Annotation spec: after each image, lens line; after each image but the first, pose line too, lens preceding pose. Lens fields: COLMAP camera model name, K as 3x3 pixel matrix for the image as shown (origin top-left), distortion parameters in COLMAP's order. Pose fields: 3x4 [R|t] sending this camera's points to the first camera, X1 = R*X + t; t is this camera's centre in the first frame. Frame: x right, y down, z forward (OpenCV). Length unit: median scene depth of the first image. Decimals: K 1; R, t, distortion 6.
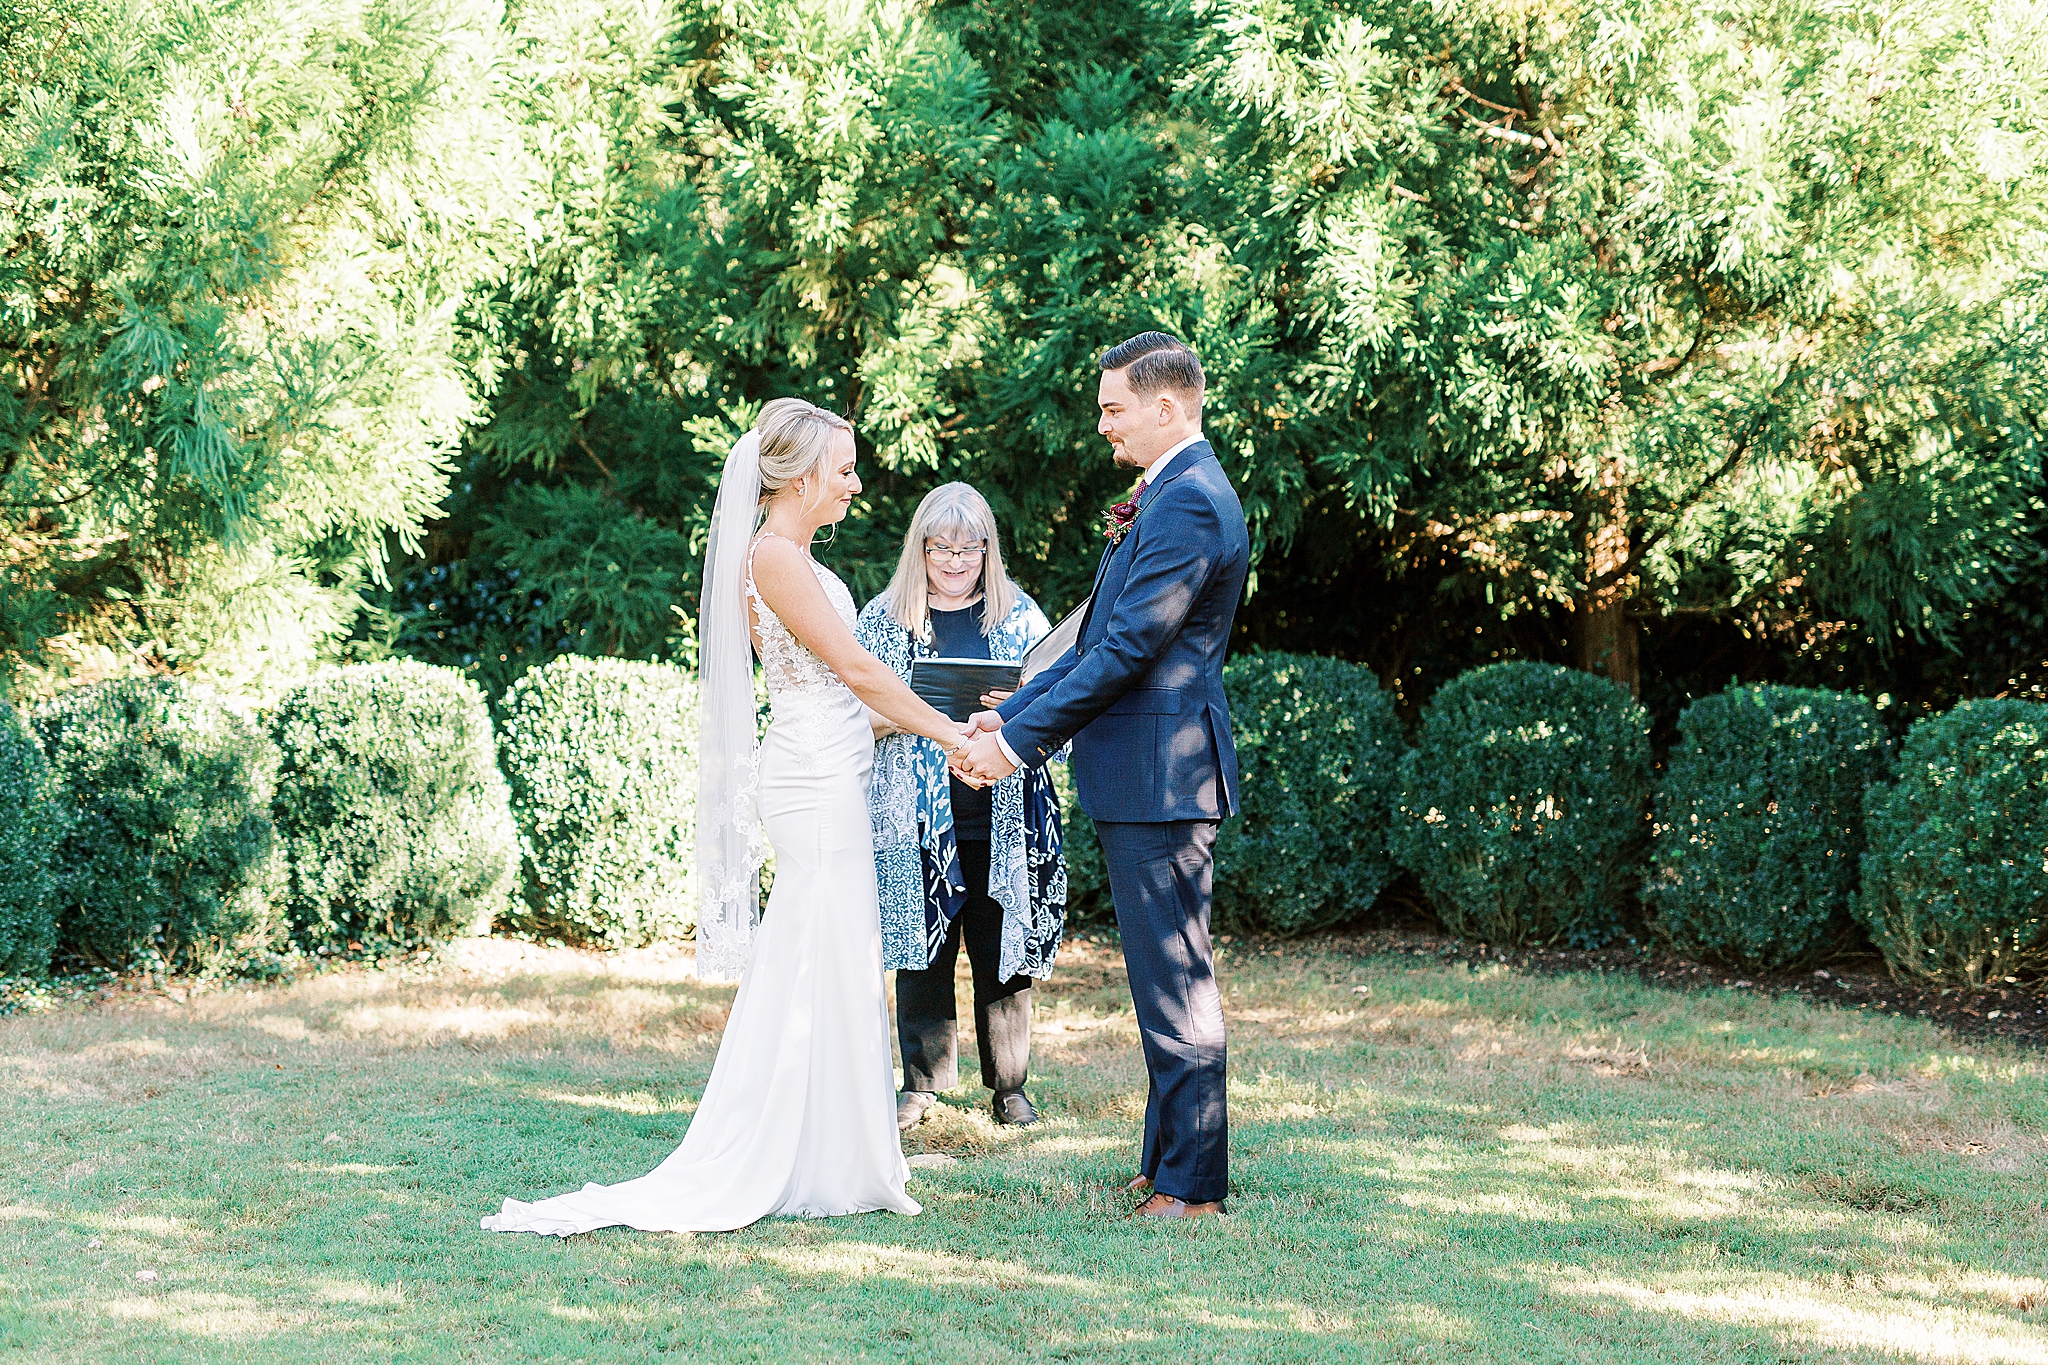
lens RADIAL K [[2971.6, 0, 1027.5], [0, 2971.6, 685.3], [0, 0, 1]] dist [0.016143, -0.062051]
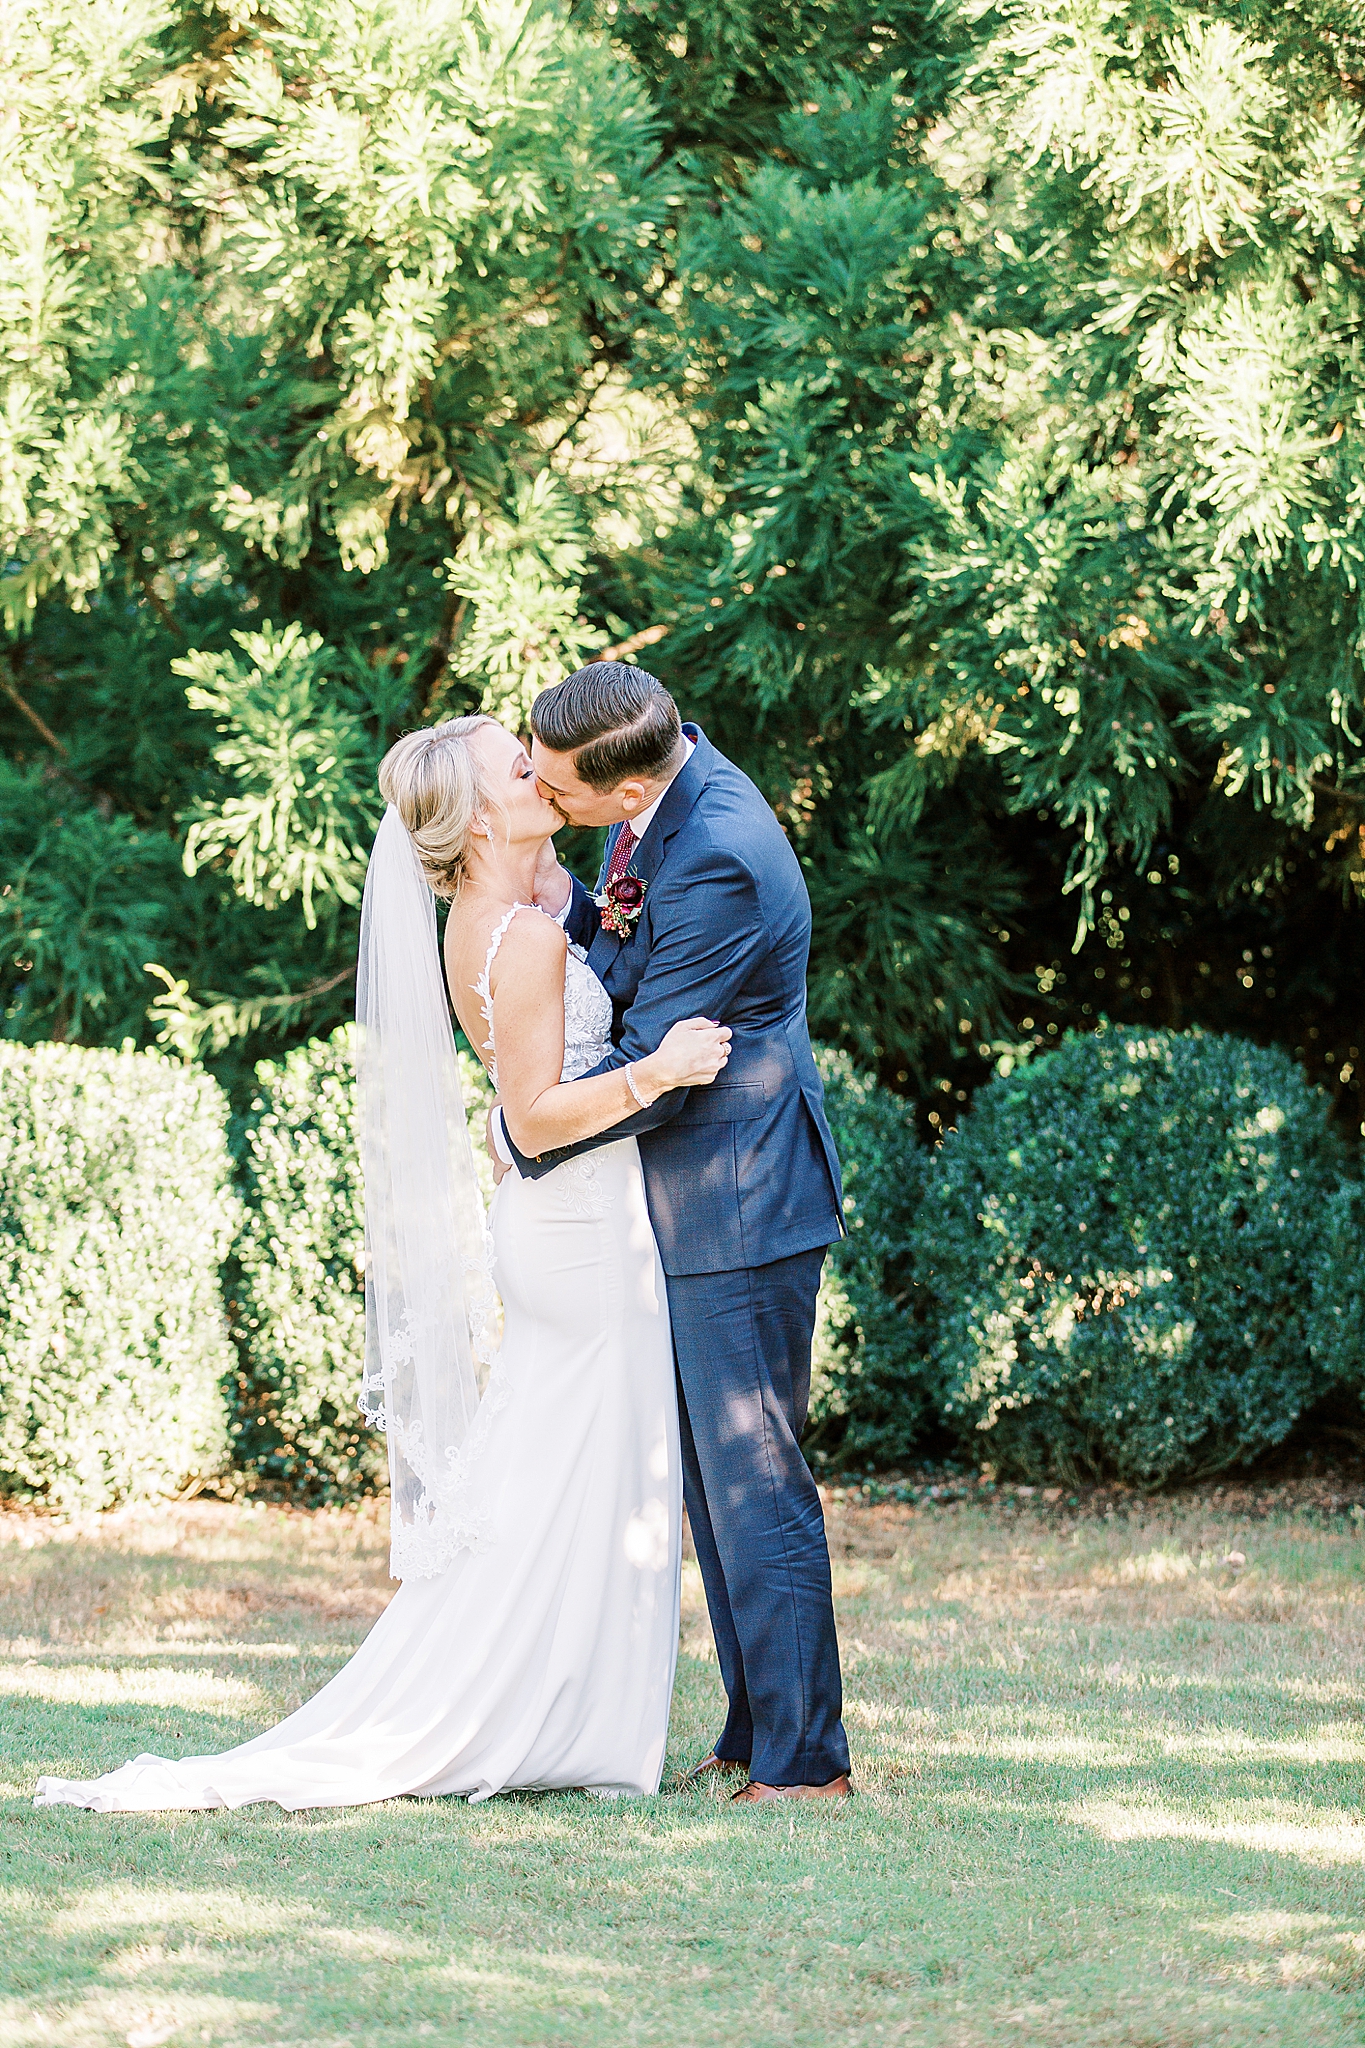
lens RADIAL K [[6176.5, 0, 682.5], [0, 6176.5, 1024.0], [0, 0, 1]] dist [0.055287, -1.153355]
pose [[0.999068, -0.006337, -0.042685, 0.046339], [0.005699, 0.999871, -0.015044, 0.007030], [0.042775, 0.014787, 0.998975, -0.288671]]
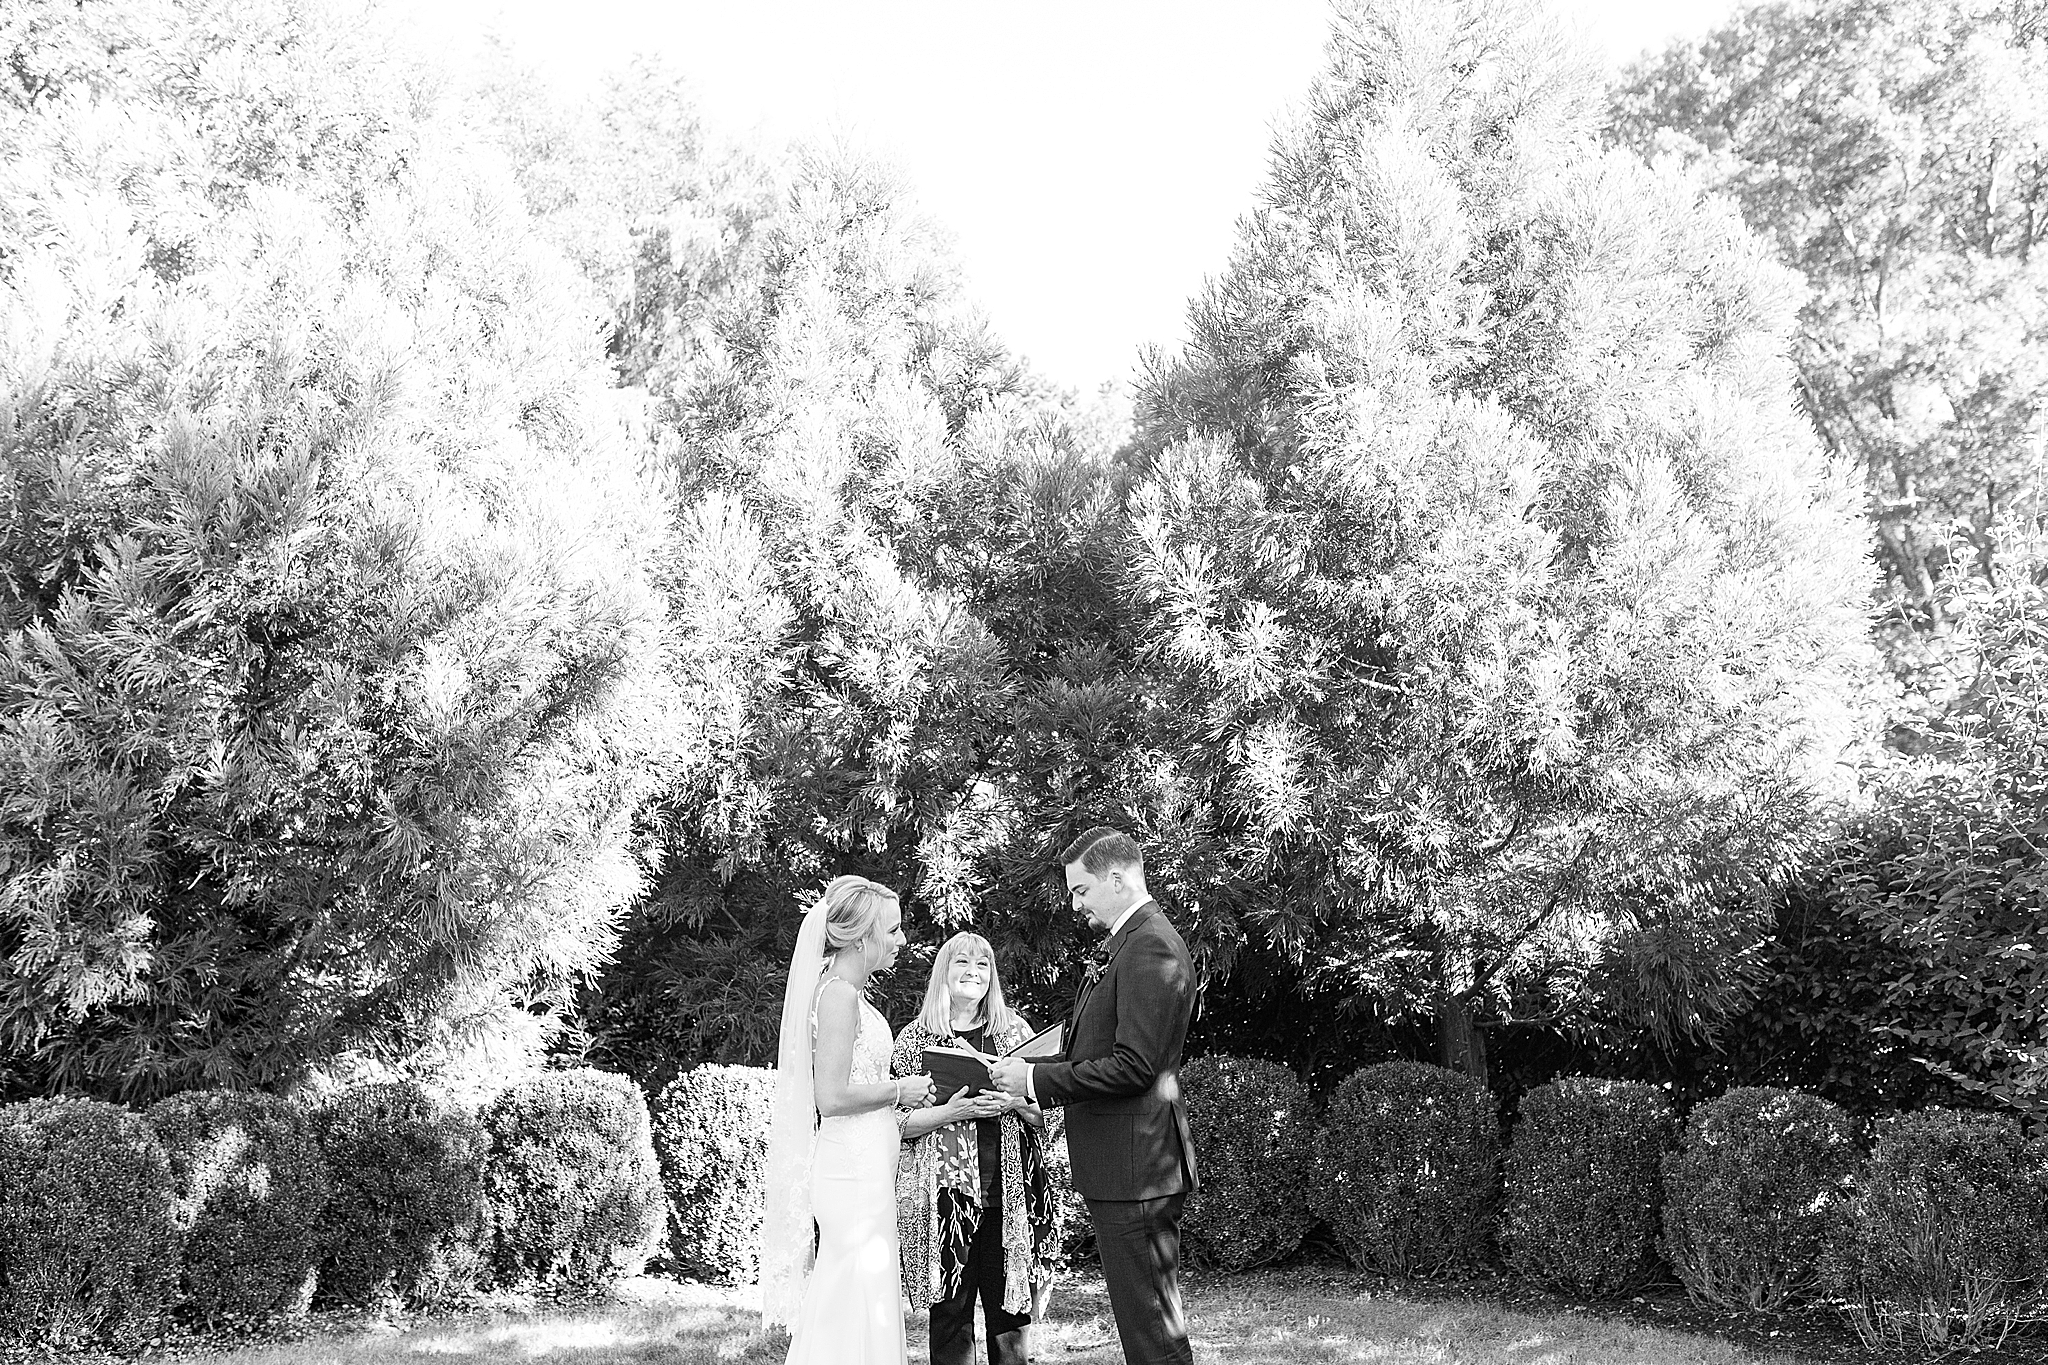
lens RADIAL K [[1999.9, 0, 1024.0], [0, 1999.9, 682.5], [0, 0, 1]] dist [0.005790, -0.001904]
pose [[0.999752, -0.013243, -0.017922, 0.011910], [0.009551, 0.981289, -0.192303, -0.003672], [0.020133, 0.192084, 0.981172, 0.061396]]
